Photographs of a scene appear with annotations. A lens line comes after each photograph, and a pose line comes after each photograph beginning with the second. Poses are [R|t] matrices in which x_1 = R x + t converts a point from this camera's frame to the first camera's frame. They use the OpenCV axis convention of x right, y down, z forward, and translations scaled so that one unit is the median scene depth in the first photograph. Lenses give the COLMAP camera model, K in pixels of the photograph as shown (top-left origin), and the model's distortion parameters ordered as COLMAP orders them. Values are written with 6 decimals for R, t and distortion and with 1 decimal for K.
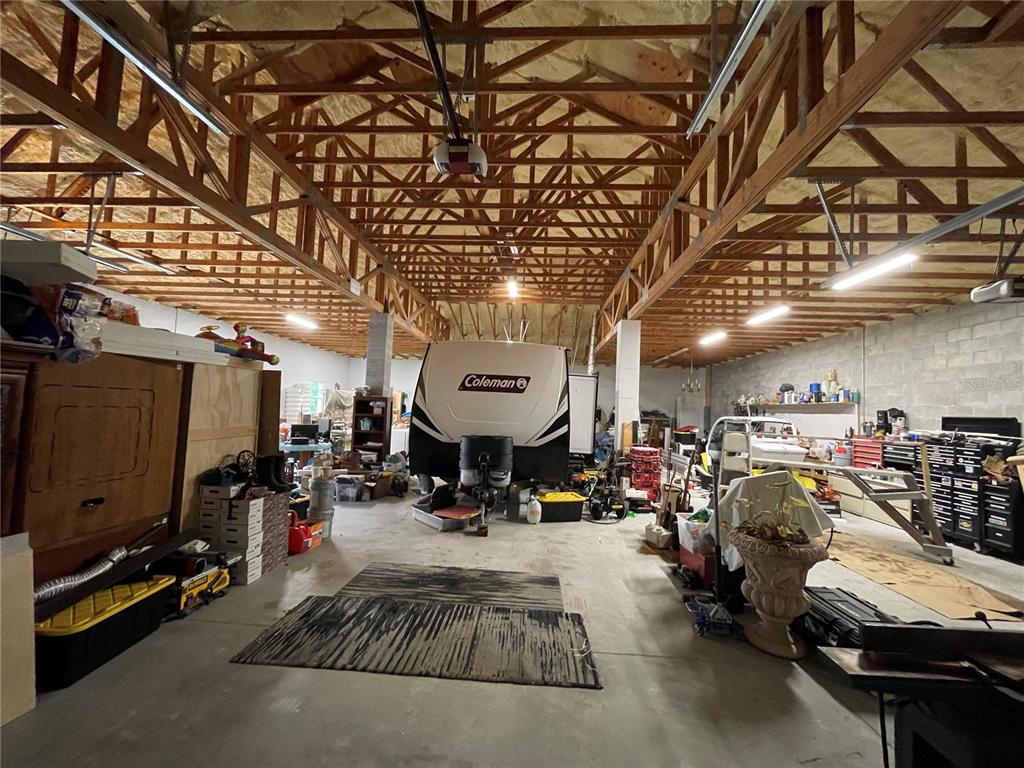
lens RADIAL K [[415.3, 0, 513.5], [0, 415.3, 386.0], [0, 0, 1]] dist [-0.000846, 0.001057]
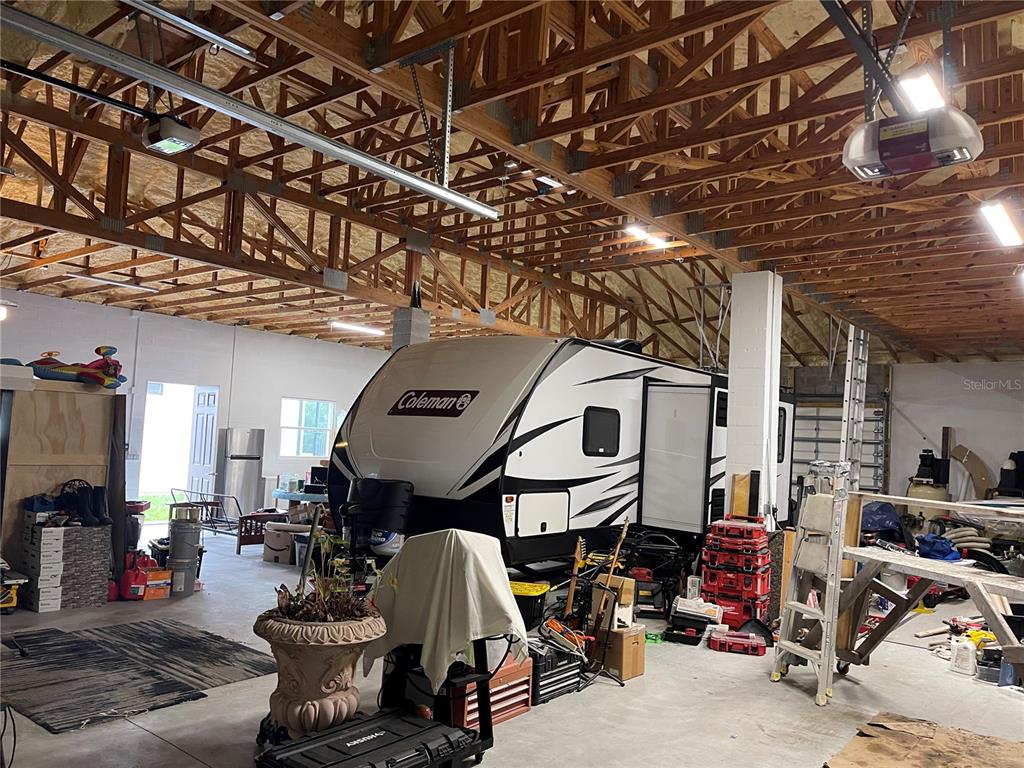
lens RADIAL K [[779.8, 0, 511.5], [0, 779.8, 389.1], [0, 0, 1]] dist [0.071726, -0.092660]
pose [[0.812741, -0.038930, -0.581323, 0.900584], [0.016178, 0.998888, -0.044275, 0.033062], [0.582401, 0.026579, 0.812467, 0.074065]]
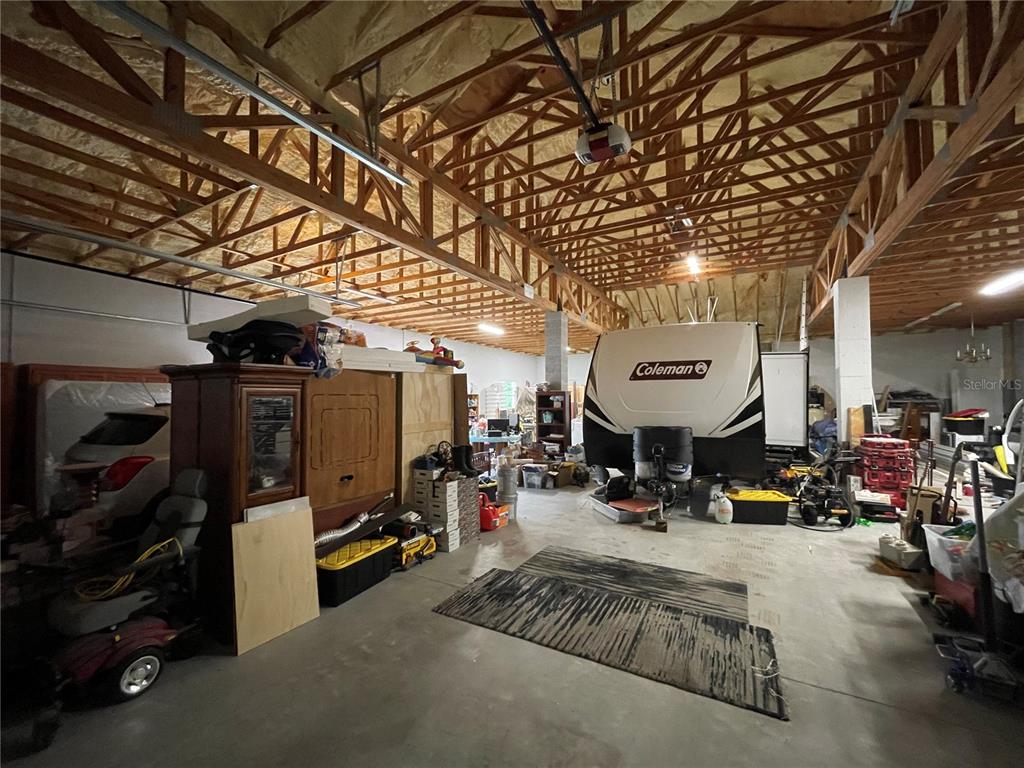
lens RADIAL K [[415.3, 0, 513.5], [0, 415.3, 386.0], [0, 0, 1]] dist [-0.000846, 0.001057]
pose [[0.898290, -0.057459, -0.435629, 0.052370], [0.065551, 0.997843, 0.003556, 0.002979], [0.434485, -0.031751, 0.900119, 0.005504]]
